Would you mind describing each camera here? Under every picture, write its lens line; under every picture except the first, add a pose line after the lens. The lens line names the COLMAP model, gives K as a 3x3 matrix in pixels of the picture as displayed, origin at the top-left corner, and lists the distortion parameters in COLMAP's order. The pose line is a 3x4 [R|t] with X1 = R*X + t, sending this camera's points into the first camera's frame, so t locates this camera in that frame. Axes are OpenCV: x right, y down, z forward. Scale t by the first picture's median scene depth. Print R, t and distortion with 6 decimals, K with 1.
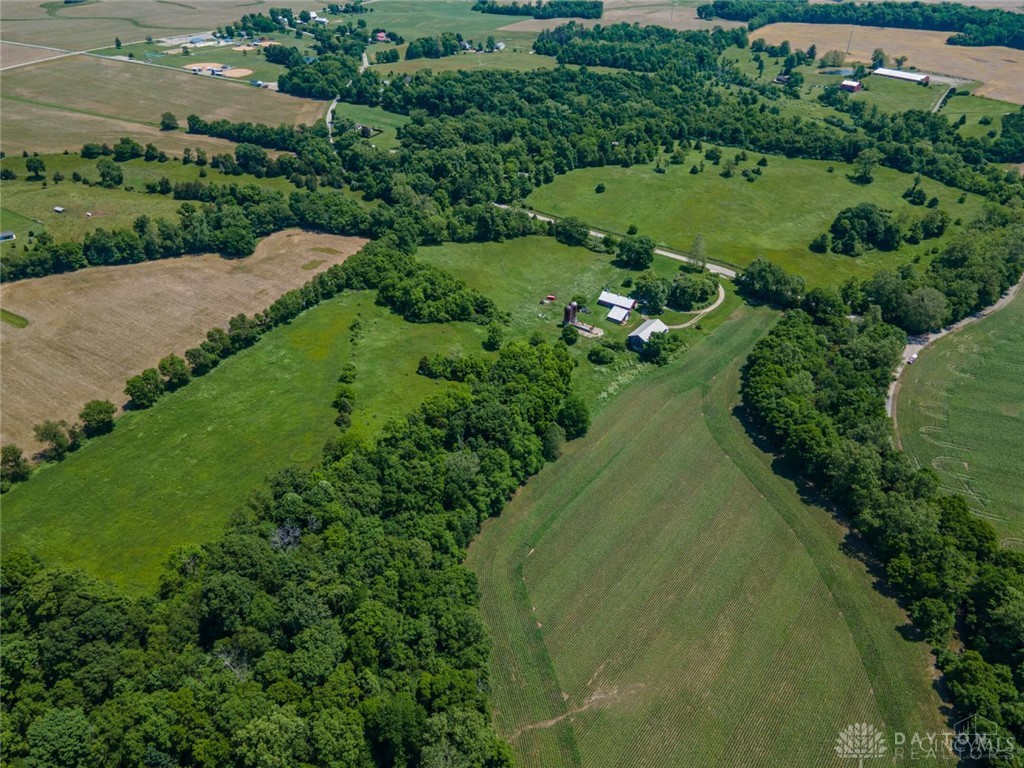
lens RADIAL K [[749.9, 0, 516.2], [0, 749.9, 383.4], [0, 0, 1]] dist [0.038346, 0.022329]
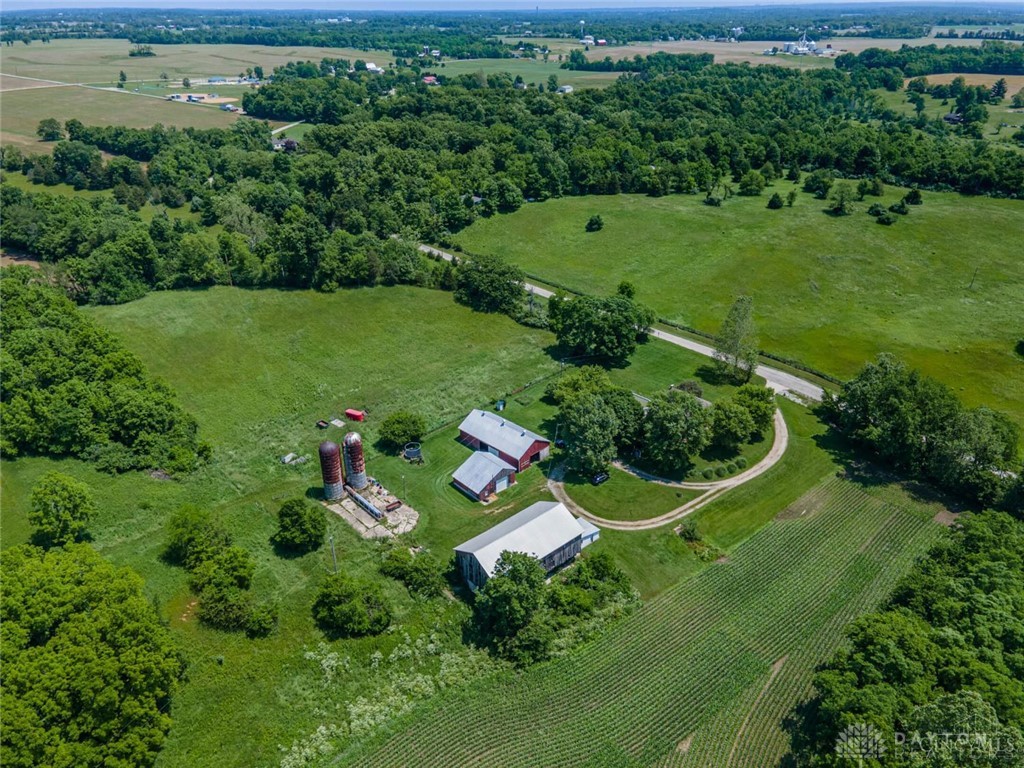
lens RADIAL K [[749.9, 0, 512.8], [0, 749.9, 380.8], [0, 0, 1]] dist [0.038346, 0.022329]
pose [[0.981052, 0.076408, -0.178043, 0.185867], [-0.099178, 0.987474, -0.122715, -0.080312], [0.166437, 0.138048, 0.976341, 0.532551]]
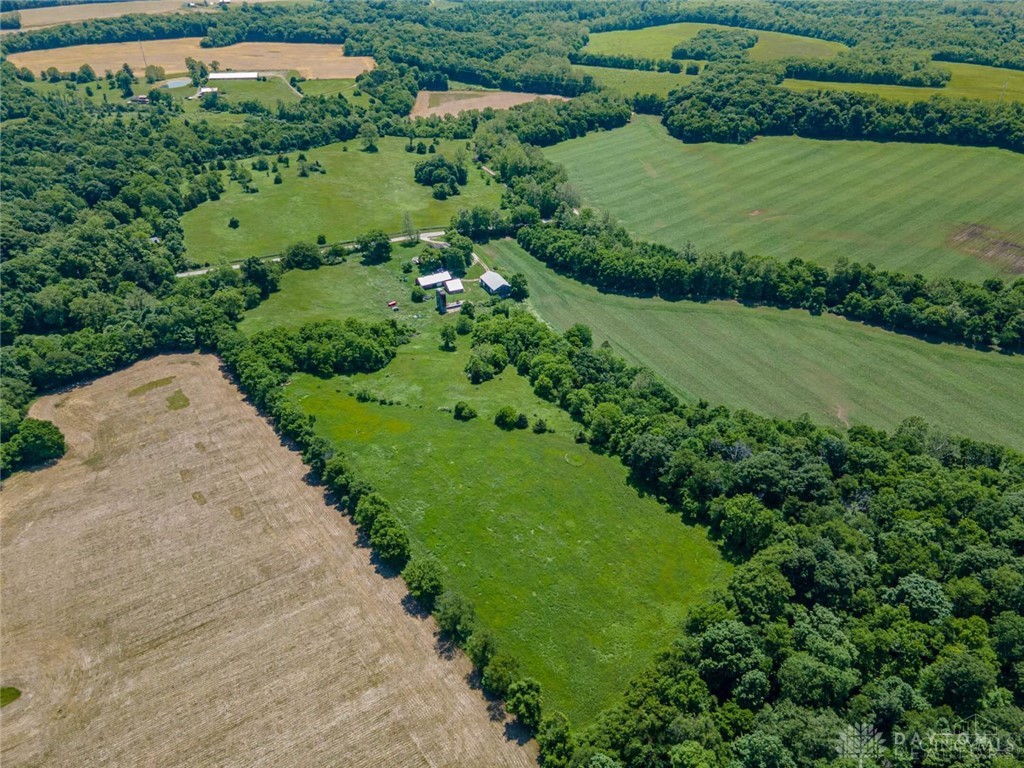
lens RADIAL K [[749.9, 0, 522.2], [0, 749.9, 378.7], [0, 0, 1]] dist [0.038346, 0.022329]
pose [[0.438372, -0.489894, 0.753548, -0.621190], [0.505789, 0.827508, 0.243738, -0.169031], [-0.742972, 0.274288, 0.610539, 0.241588]]
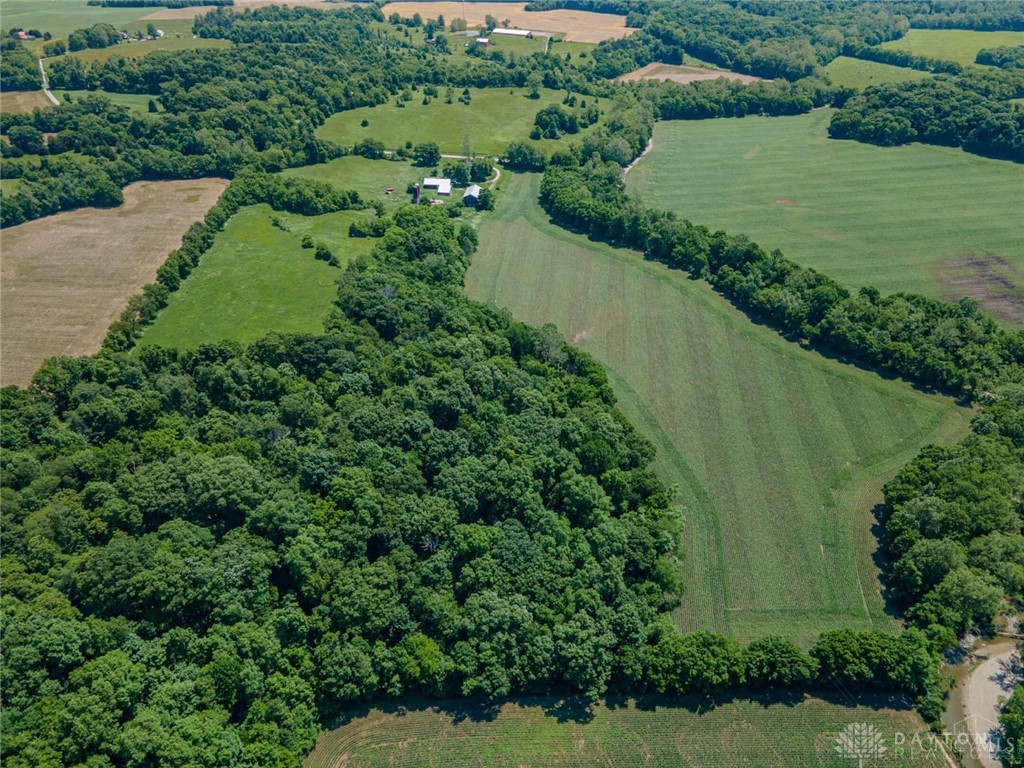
lens RADIAL K [[749.9, 0, 516.4], [0, 749.9, 386.2], [0, 0, 1]] dist [0.038346, 0.022329]
pose [[0.860672, -0.281378, 0.424346, -0.381818], [0.281163, 0.957481, 0.064627, 0.175978], [-0.424488, 0.063688, 0.903191, -0.255666]]
